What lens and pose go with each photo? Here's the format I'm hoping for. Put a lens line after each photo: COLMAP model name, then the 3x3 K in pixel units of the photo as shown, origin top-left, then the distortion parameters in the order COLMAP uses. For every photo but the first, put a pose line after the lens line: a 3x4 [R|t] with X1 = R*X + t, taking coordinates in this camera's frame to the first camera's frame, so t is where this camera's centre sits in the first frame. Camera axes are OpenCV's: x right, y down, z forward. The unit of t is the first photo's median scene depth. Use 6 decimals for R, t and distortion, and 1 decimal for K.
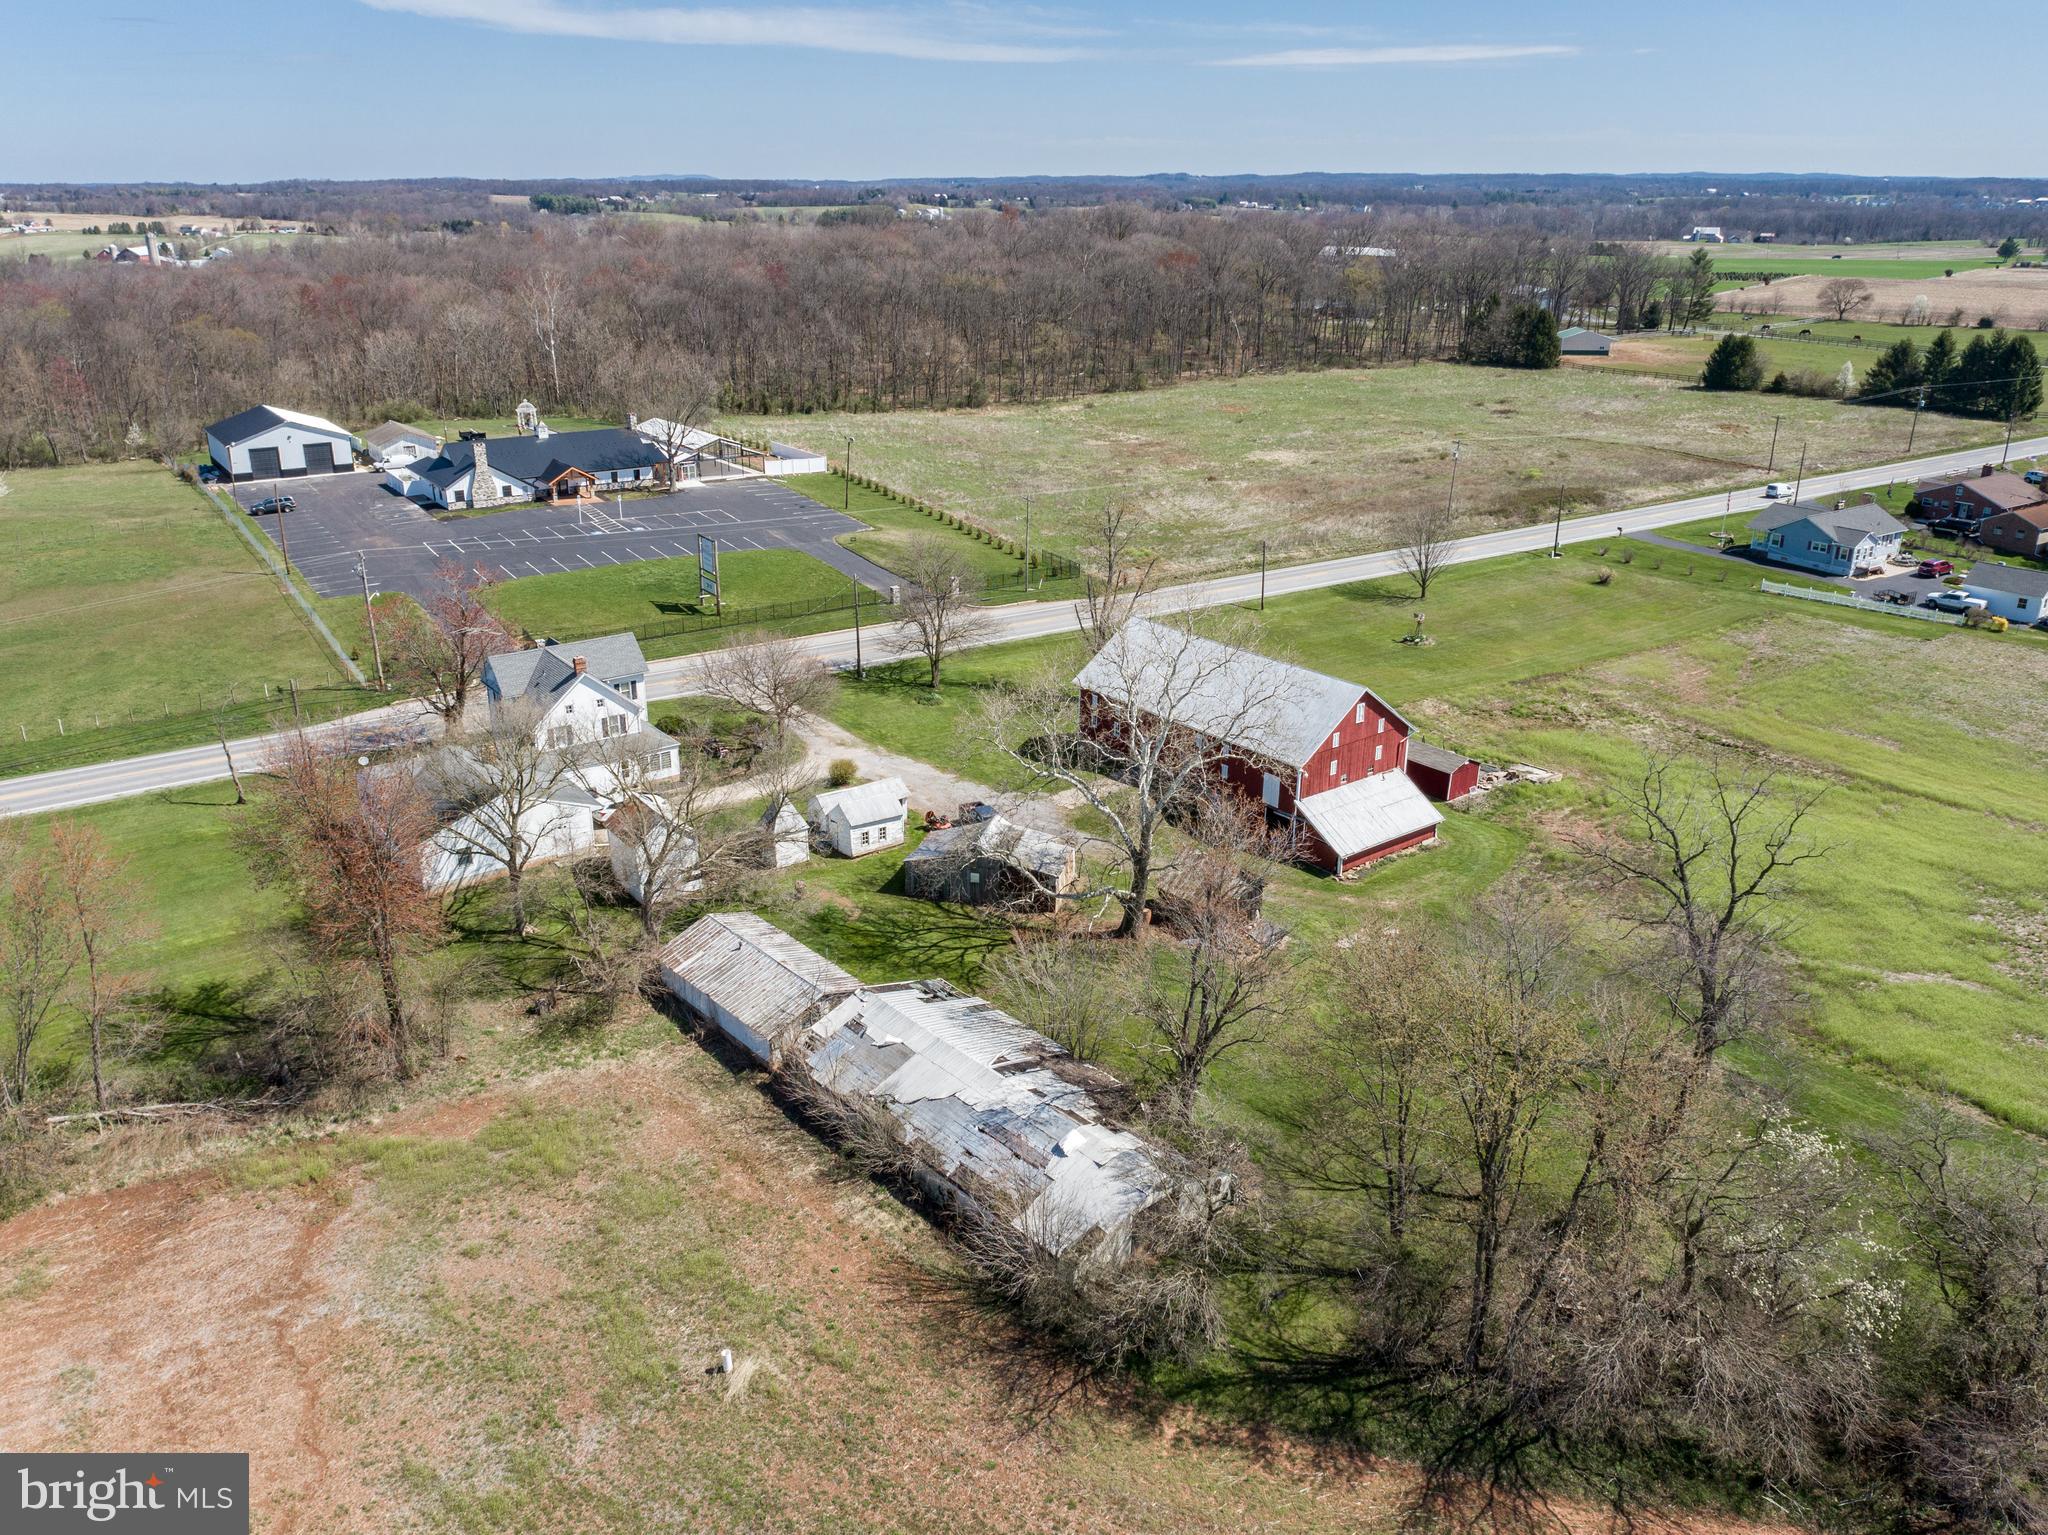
lens RADIAL K [[1554.3, 0, 1026.8], [0, 1554.3, 761.0], [0, 0, 1]] dist [-0.019543, 0.014756]
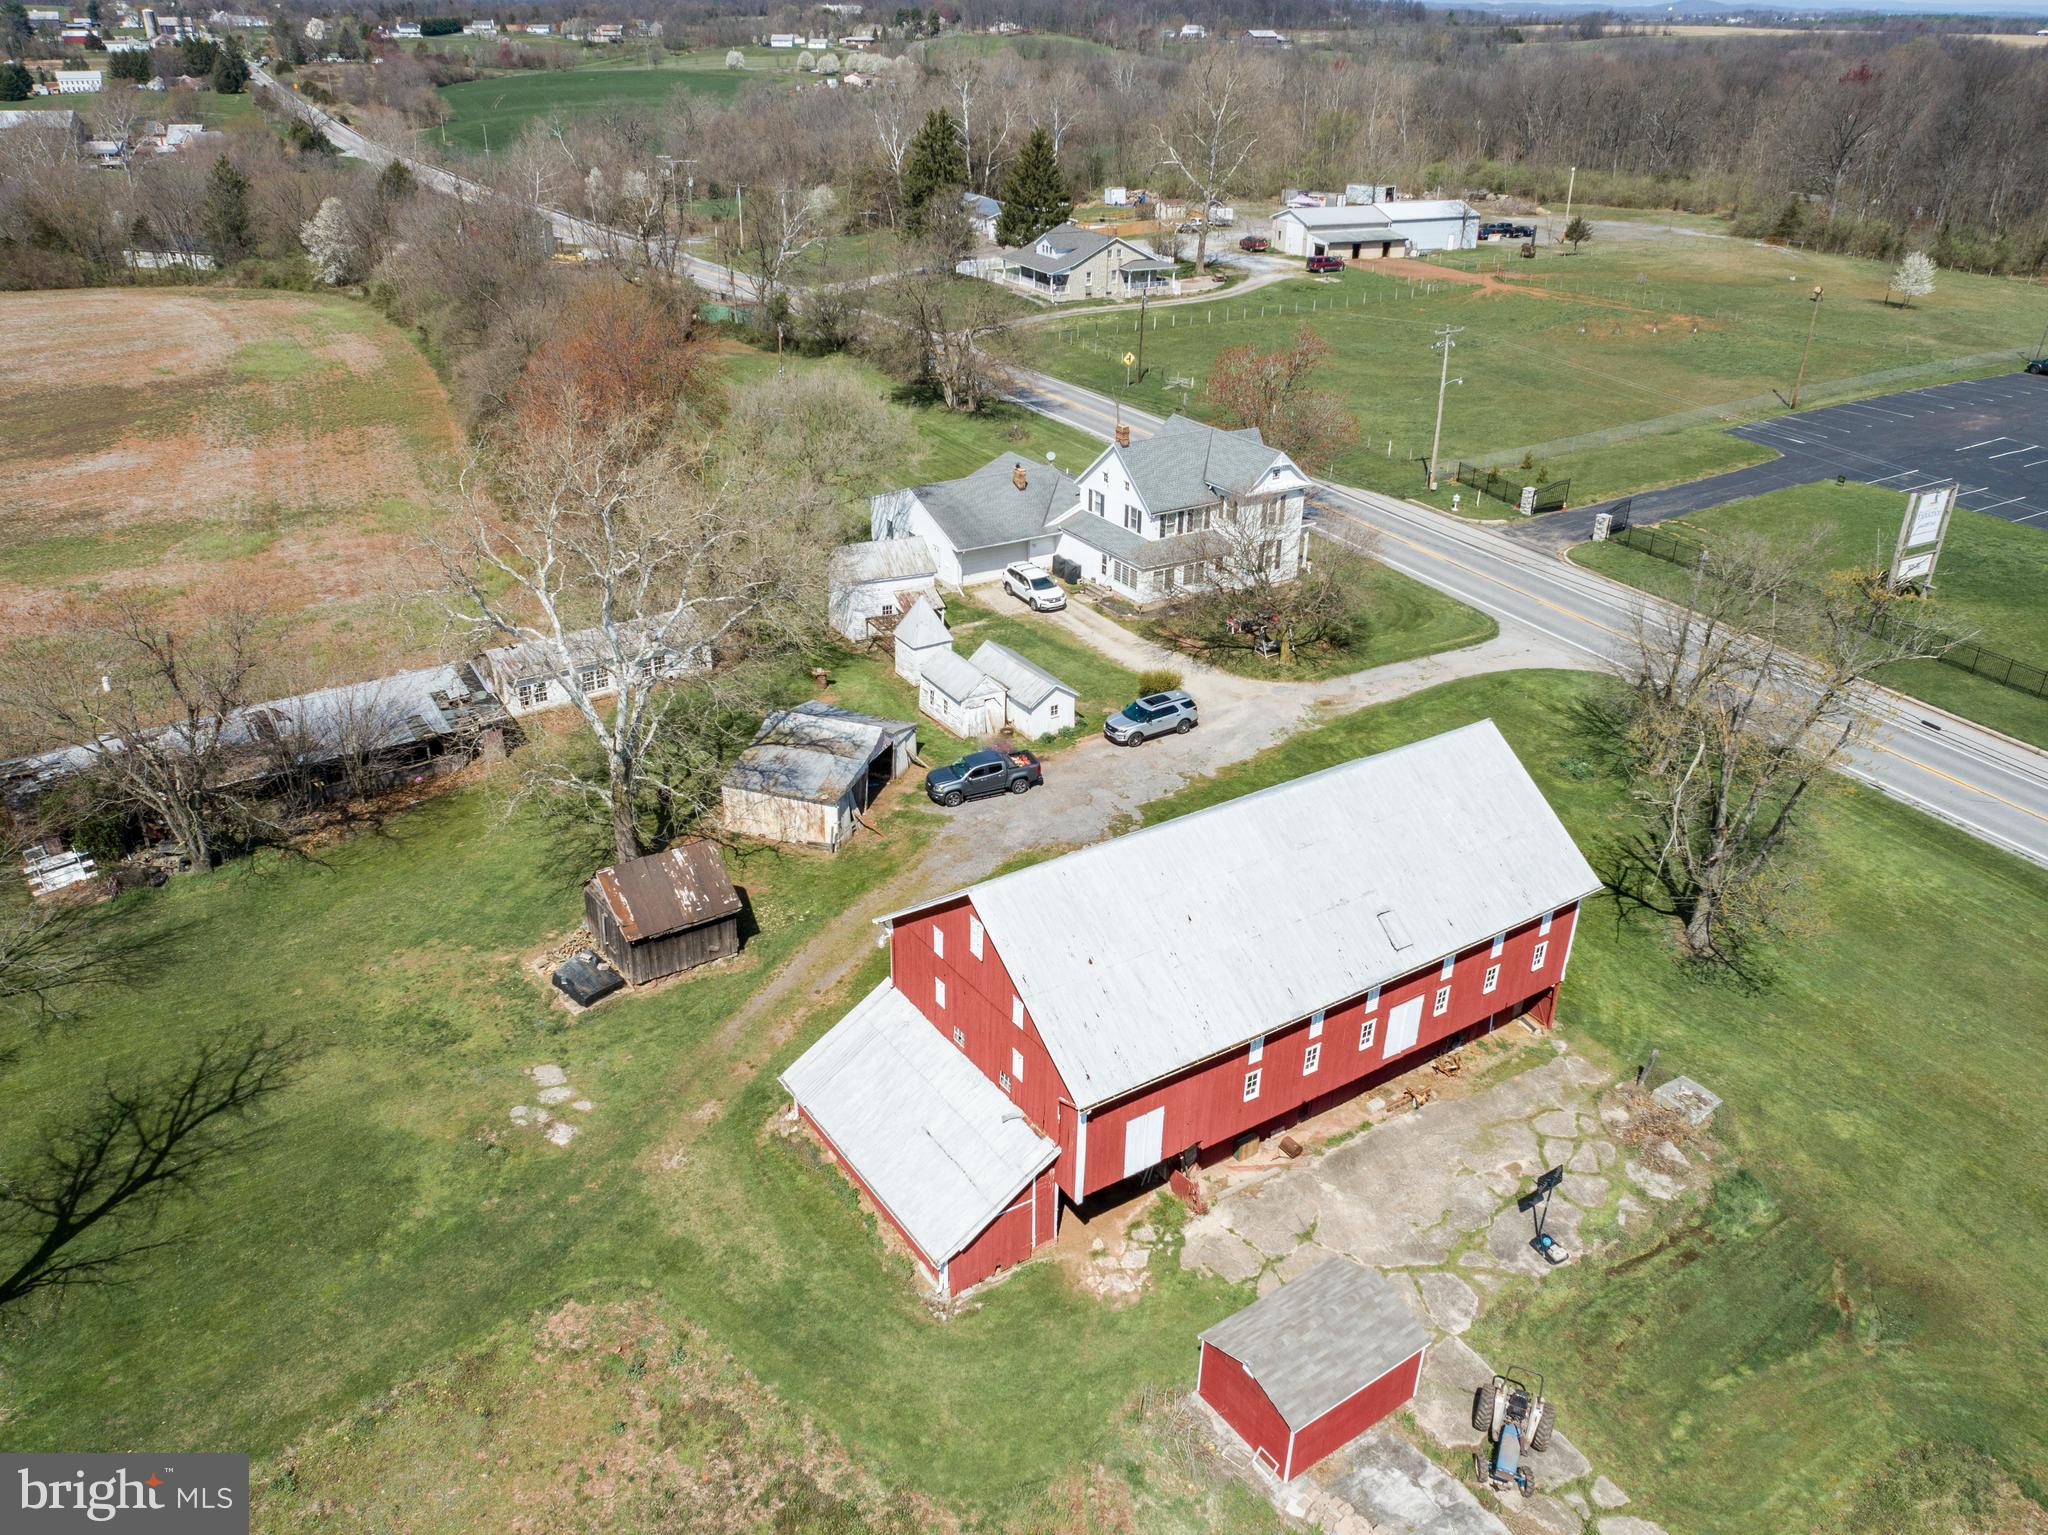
lens RADIAL K [[1577.1, 0, 1033.6], [0, 1577.1, 762.5], [0, 0, 1]] dist [-0.018525, 0.013368]
pose [[-0.084121, 0.433409, -0.897263, 0.605093], [-0.360371, 0.826273, 0.432904, -0.279973], [0.929008, 0.359763, 0.086681, 0.952143]]
